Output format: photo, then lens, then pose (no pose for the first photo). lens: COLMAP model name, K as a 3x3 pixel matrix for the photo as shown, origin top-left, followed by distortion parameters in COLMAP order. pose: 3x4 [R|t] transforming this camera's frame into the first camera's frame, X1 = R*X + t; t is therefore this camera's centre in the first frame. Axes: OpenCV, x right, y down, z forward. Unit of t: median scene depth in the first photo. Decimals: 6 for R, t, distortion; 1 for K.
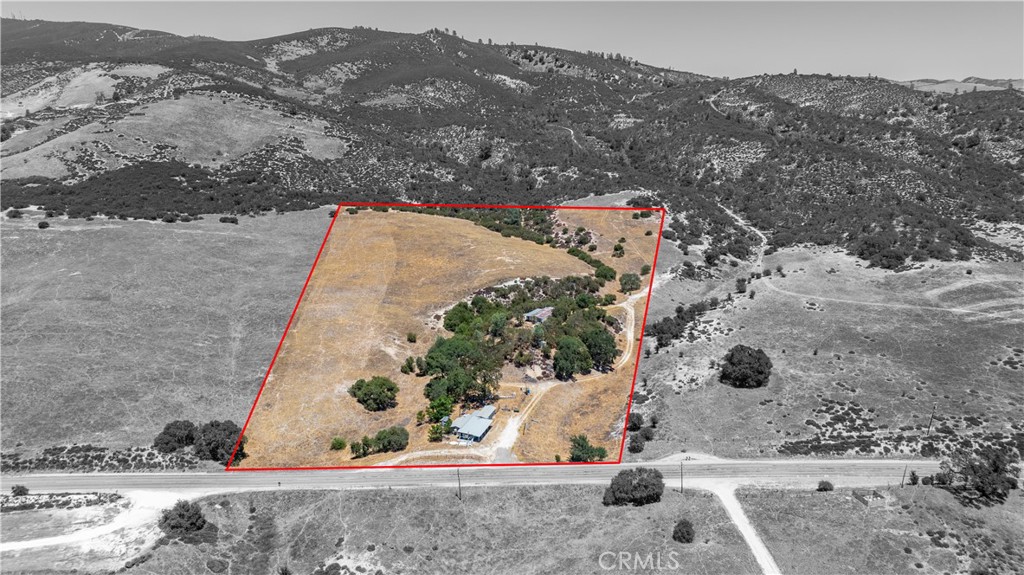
lens RADIAL K [[723.2, 0, 512.0], [0, 723.2, 287.5], [0, 0, 1]] dist [-0.026480, 0.005732]
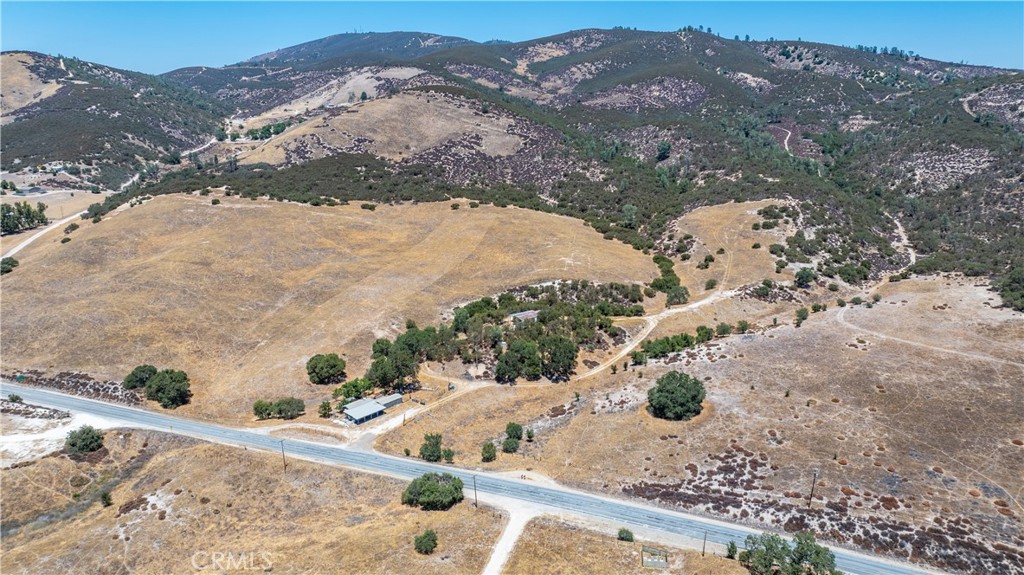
lens RADIAL K [[723.2, 0, 512.0], [0, 723.2, 287.5], [0, 0, 1]] dist [-0.026480, 0.005732]
pose [[0.921706, 0.094665, -0.376160, 0.216948], [-0.094559, 0.995342, 0.018790, -0.010063], [0.376187, 0.018251, 0.926364, 0.044666]]
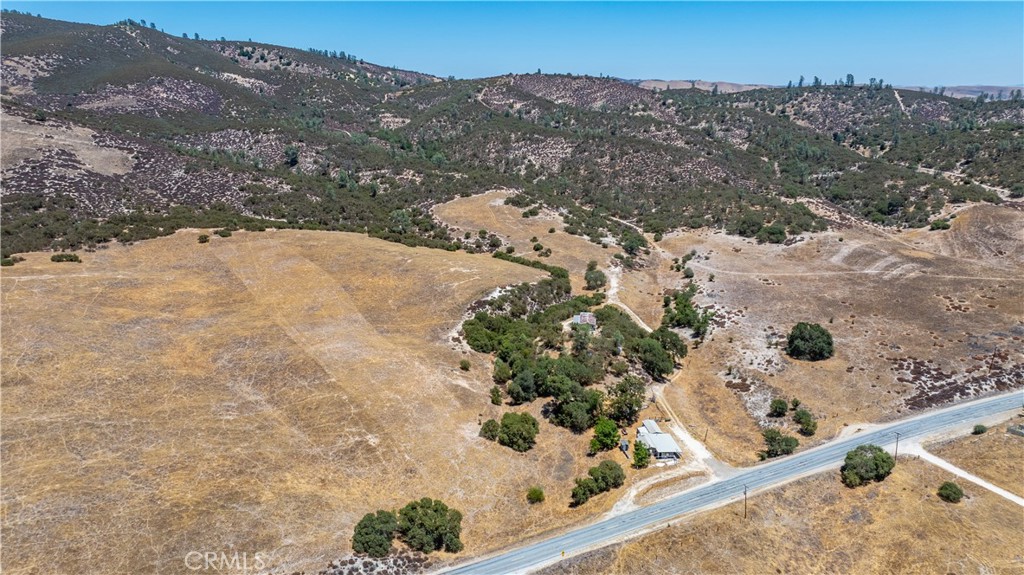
lens RADIAL K [[723.3, 0, 513.1], [0, 723.3, 285.3], [0, 0, 1]] dist [-0.037007, 0.038200]
pose [[0.902103, -0.113409, 0.416350, -0.250867], [0.113865, 0.993210, 0.023830, -0.025046], [-0.416226, 0.025911, 0.908892, 0.087700]]
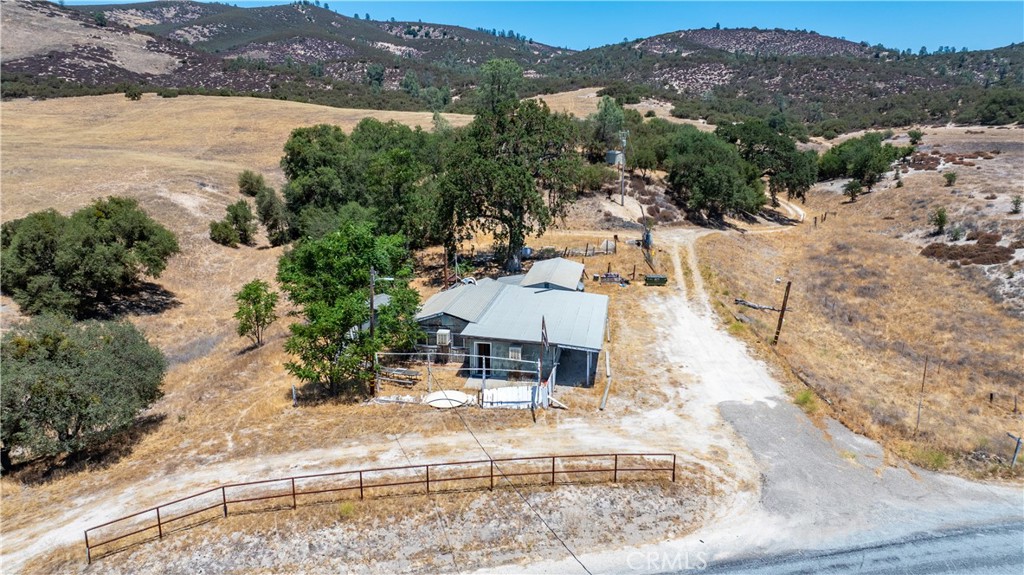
lens RADIAL K [[723.1, 0, 512.0], [0, 723.1, 287.5], [0, 0, 1]] dist [-0.066542, 0.076450]
pose [[0.985851, -0.040625, 0.162629, -0.037228], [0.045800, 0.998553, -0.028195, 0.078889], [-0.161248, 0.035244, 0.986284, 0.337006]]
